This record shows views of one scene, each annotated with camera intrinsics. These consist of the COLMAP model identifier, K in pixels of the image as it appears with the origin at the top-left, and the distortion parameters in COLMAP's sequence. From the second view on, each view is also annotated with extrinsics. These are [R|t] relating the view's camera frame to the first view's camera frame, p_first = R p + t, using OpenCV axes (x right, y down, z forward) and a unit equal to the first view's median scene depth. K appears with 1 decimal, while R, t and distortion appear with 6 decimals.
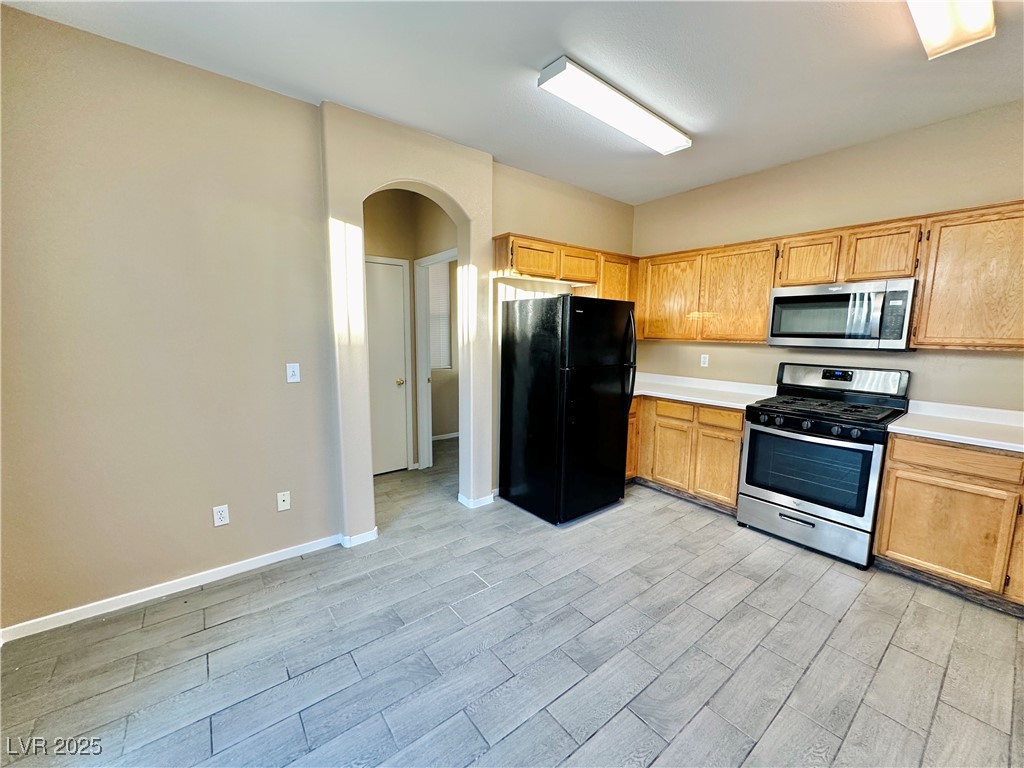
lens RADIAL K [[407.0, 0, 514.2], [0, 407.0, 383.5], [0, 0, 1]] dist [-0.002934, 0.000484]
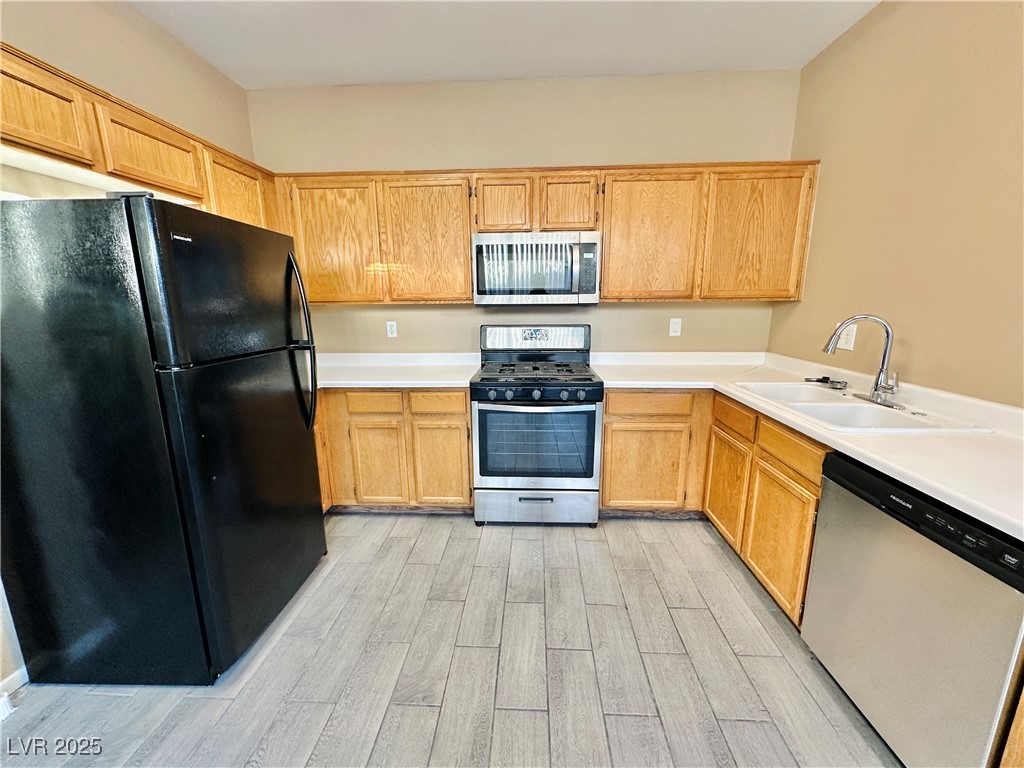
lens RADIAL K [[407.0, 0, 512.5], [0, 407.0, 383.3], [0, 0, 1]] dist [-0.002934, 0.000484]
pose [[0.654968, -0.169351, 0.736436, 0.042397], [0.114962, 0.985551, 0.124393, -0.034572], [-0.746861, 0.003189, 0.664973, 0.434044]]
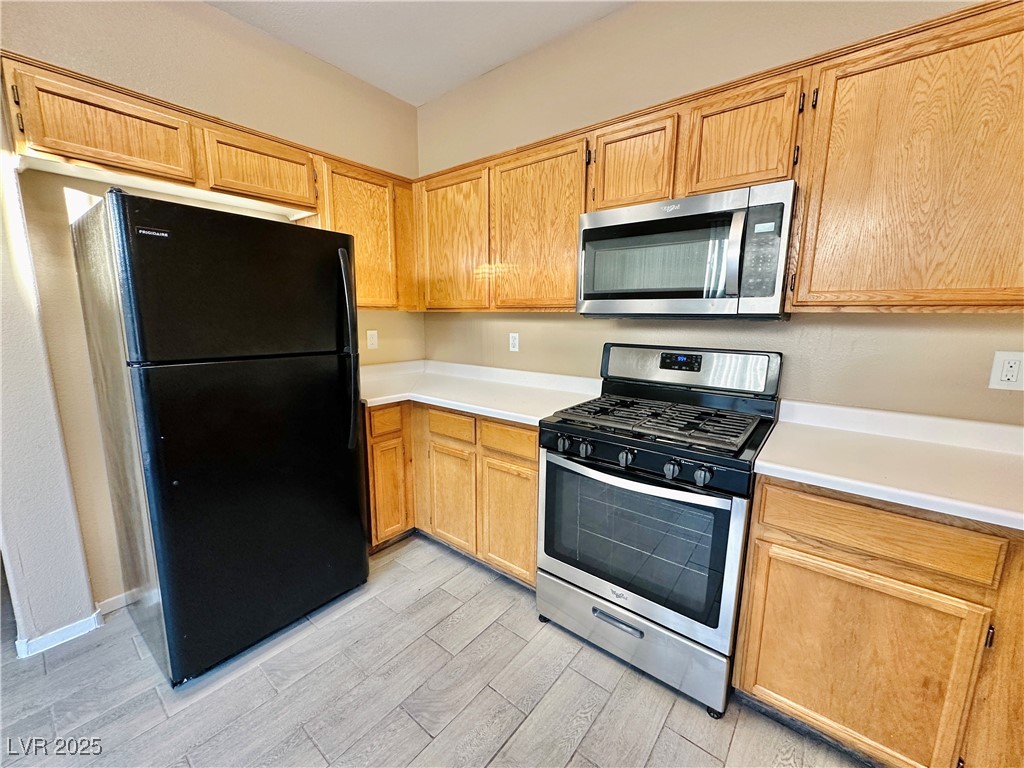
lens RADIAL K [[407.0, 0, 514.2], [0, 407.0, 383.9], [0, 0, 1]] dist [-0.002934, 0.000484]
pose [[0.972440, -0.041671, 0.229398, 0.433356], [0.032885, 0.998577, 0.041992, -0.022815], [-0.230821, -0.033291, 0.972426, 0.487200]]
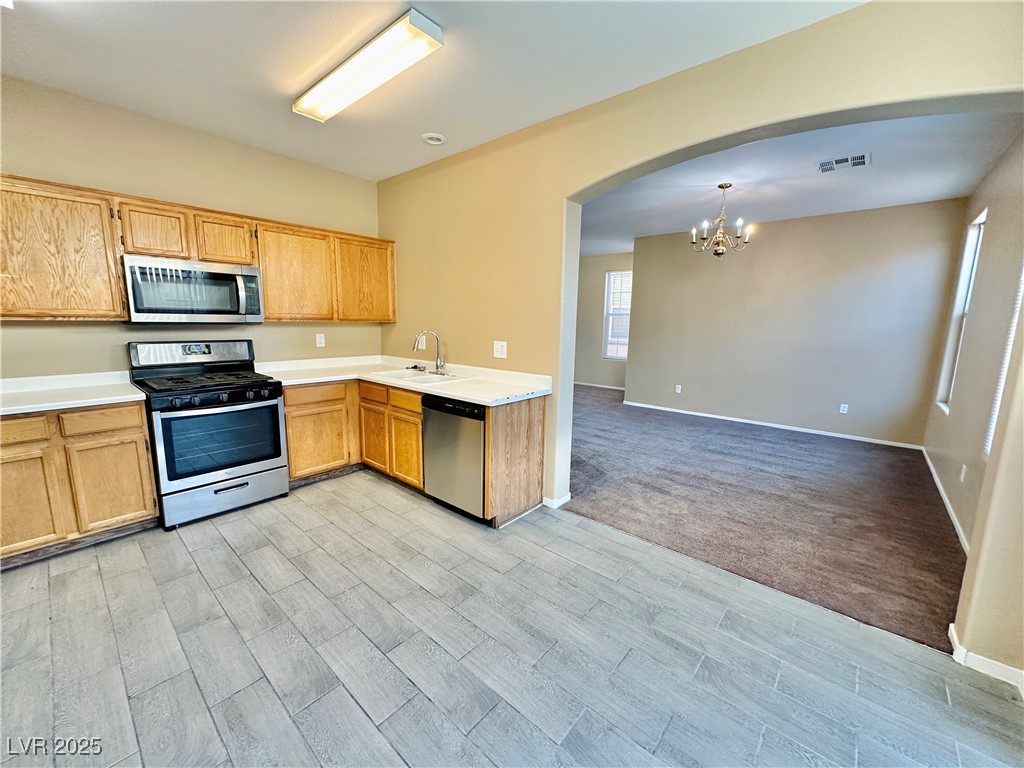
lens RADIAL K [[407.0, 0, 511.4], [0, 407.0, 383.1], [0, 0, 1]] dist [-0.002934, 0.000484]
pose [[-0.186995, -0.165718, 0.968282, -0.408751], [0.111267, 0.975753, 0.188484, -0.046423], [-0.976039, 0.142984, -0.164022, 0.420426]]
